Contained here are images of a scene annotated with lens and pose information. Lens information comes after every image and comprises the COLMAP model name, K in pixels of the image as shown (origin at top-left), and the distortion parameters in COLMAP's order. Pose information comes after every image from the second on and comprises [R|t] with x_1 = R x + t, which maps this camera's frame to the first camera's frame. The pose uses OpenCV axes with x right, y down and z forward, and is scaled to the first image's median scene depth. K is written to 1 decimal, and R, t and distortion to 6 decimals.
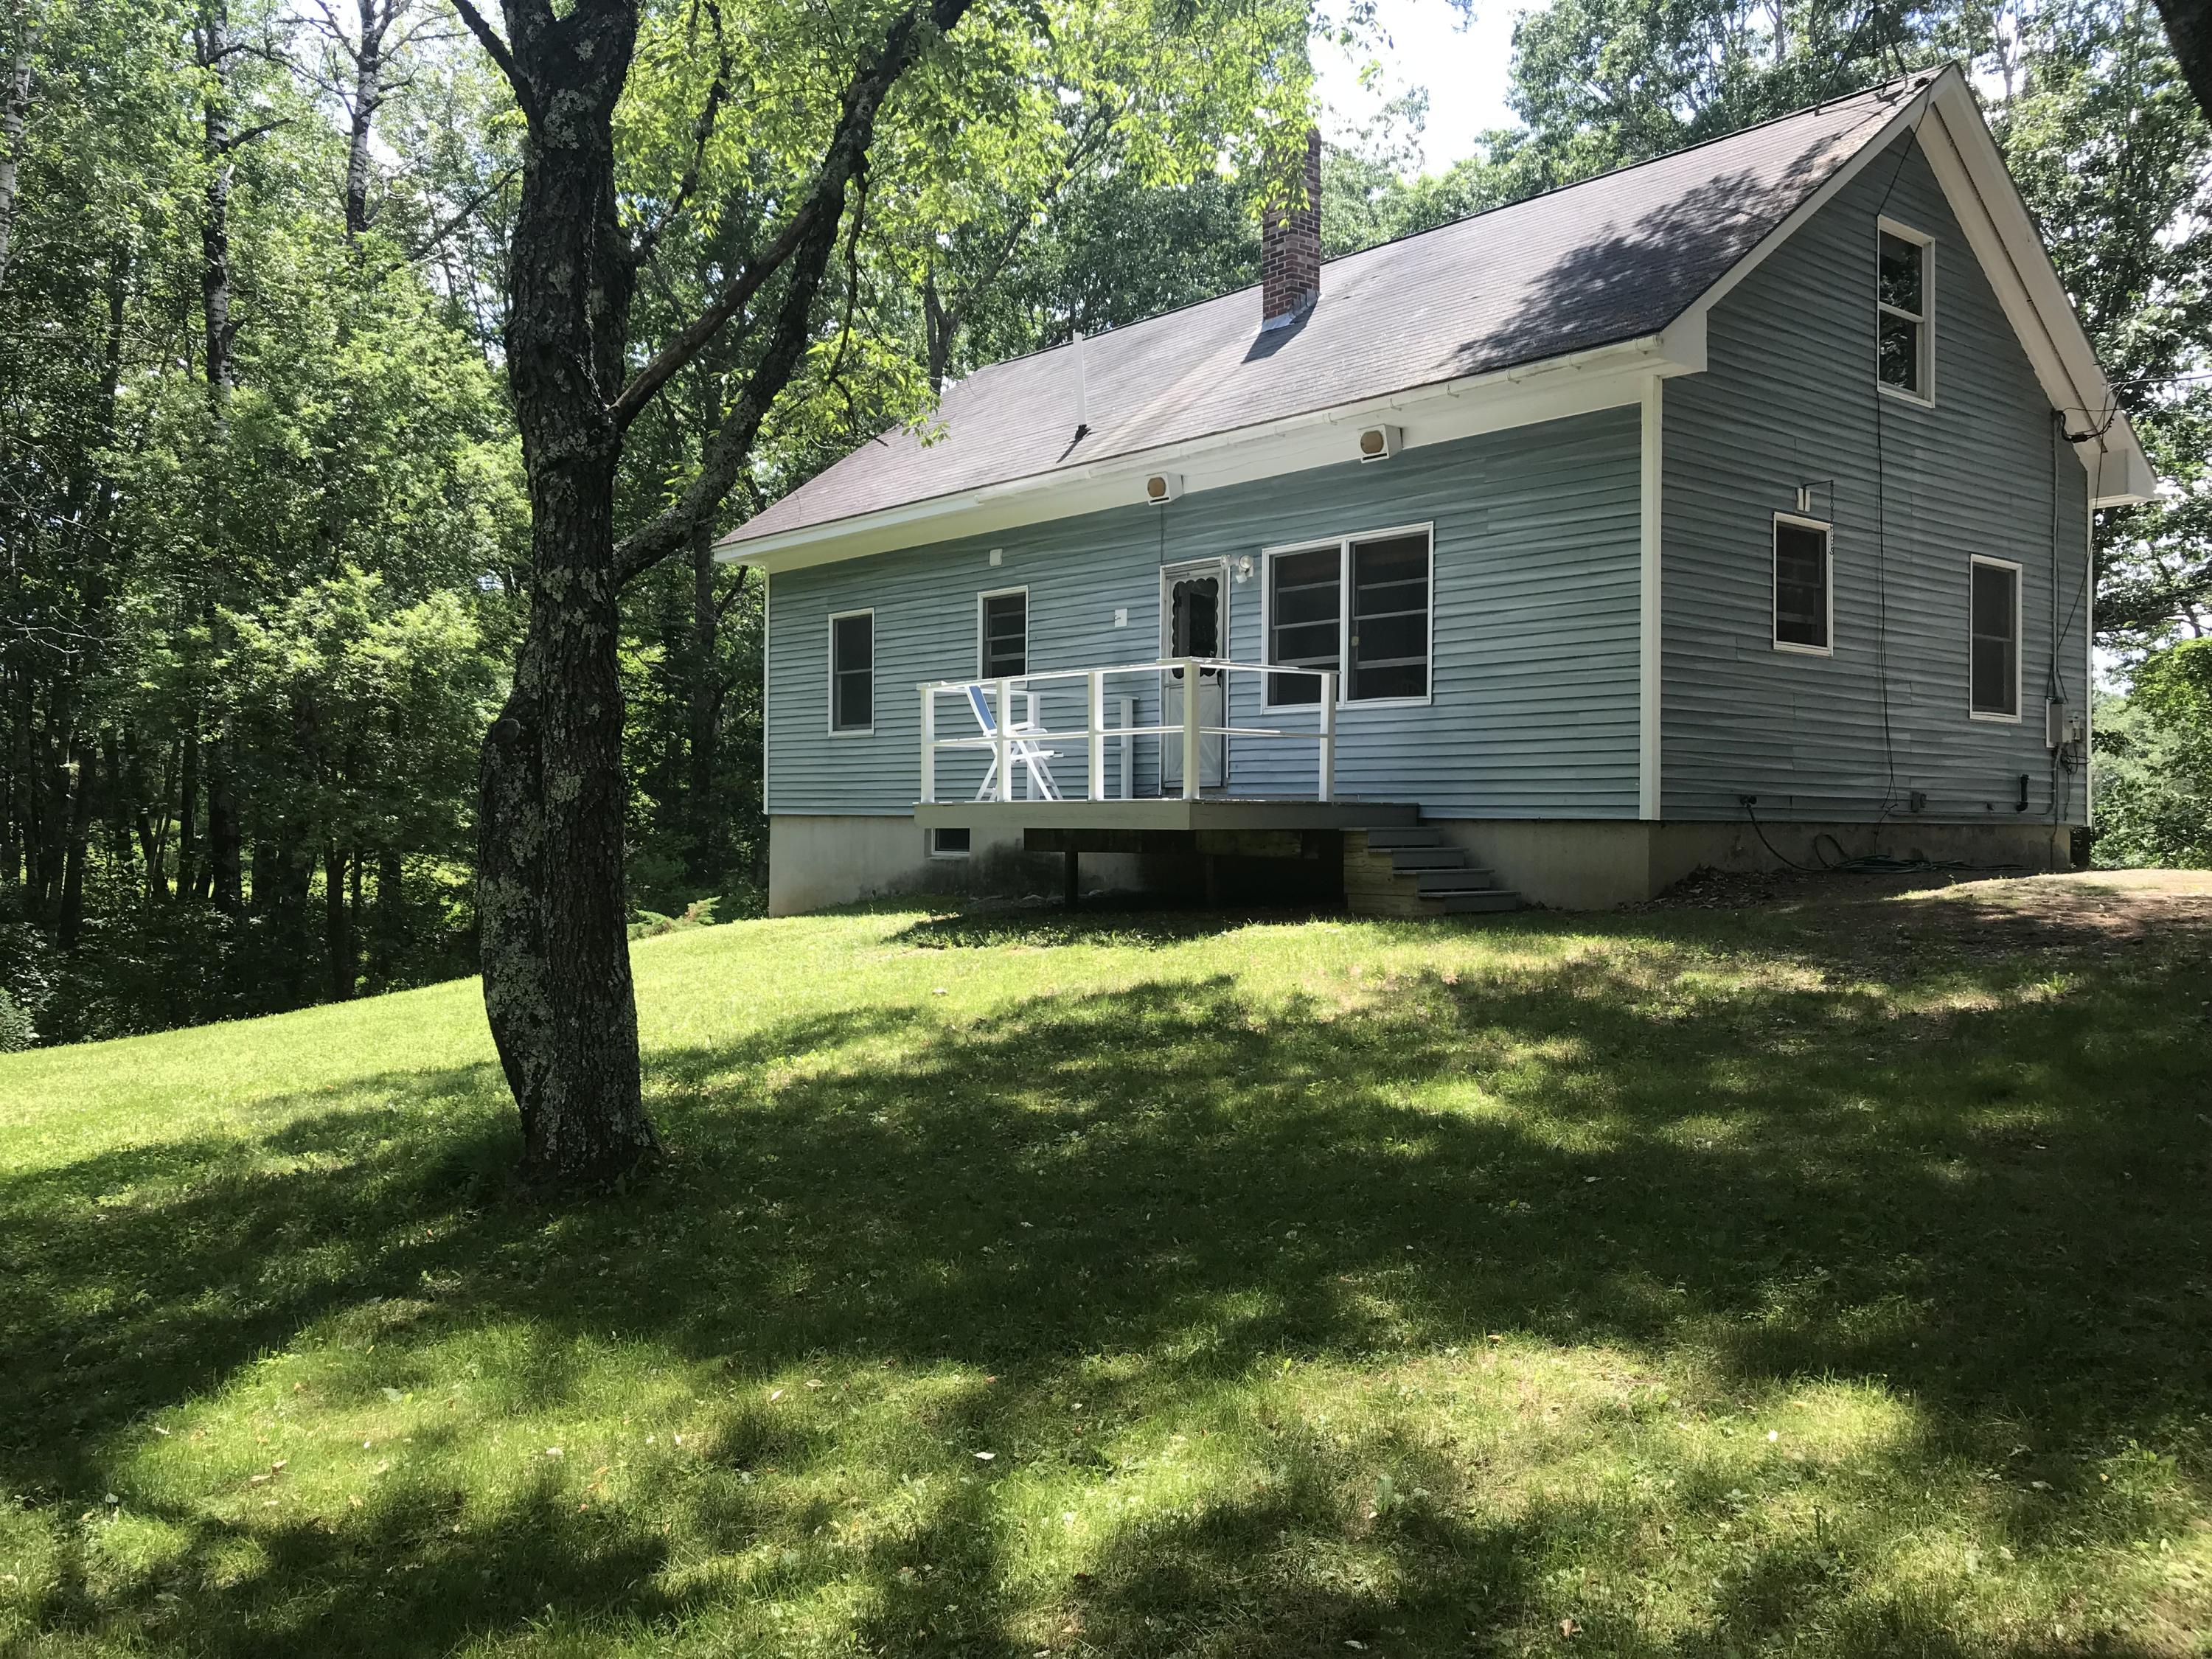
lens RADIAL K [[1812.4, 0, 1106.0], [0, 1812.4, 829.5], [0, 0, 1]] dist [0.009034, -0.007656]
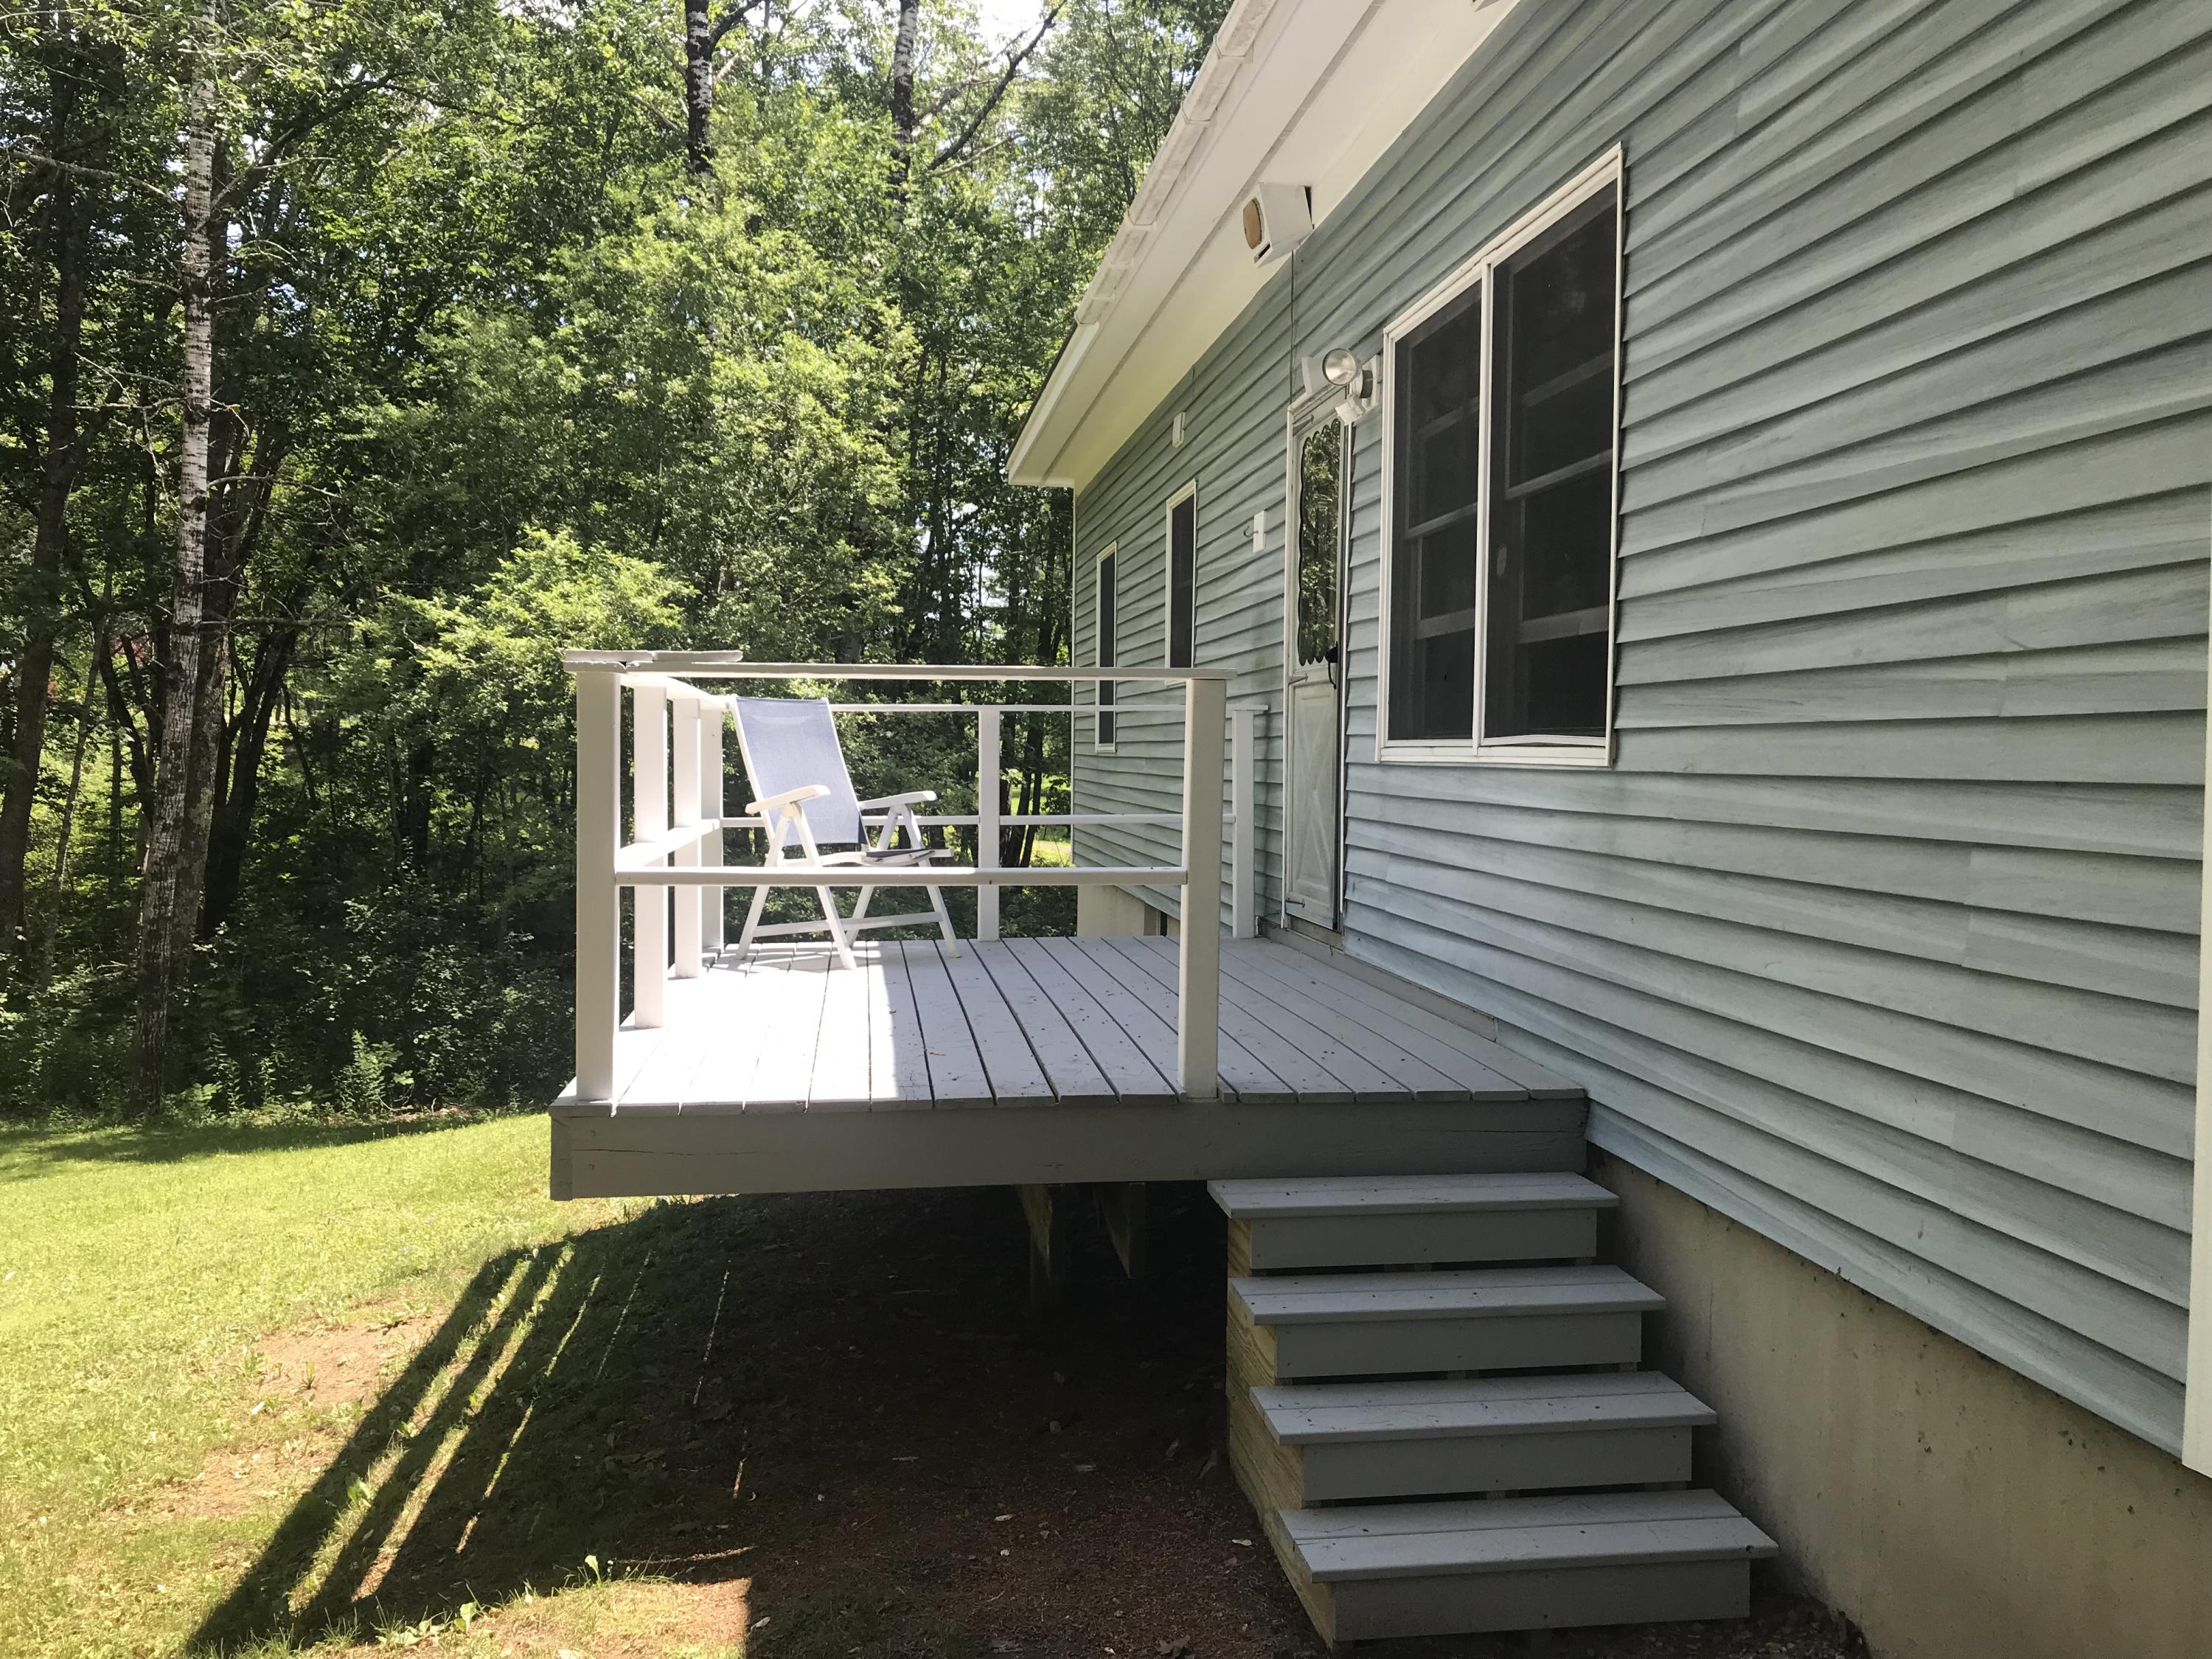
lens RADIAL K [[1812.4, 0, 1106.0], [0, 1812.4, 829.5], [0, 0, 1]] dist [0.009034, -0.007656]
pose [[0.853124, 0.022032, -0.521243, 0.234448], [-0.004248, 0.999368, 0.035288, -0.061211], [0.521691, -0.027890, 0.852679, 0.625648]]
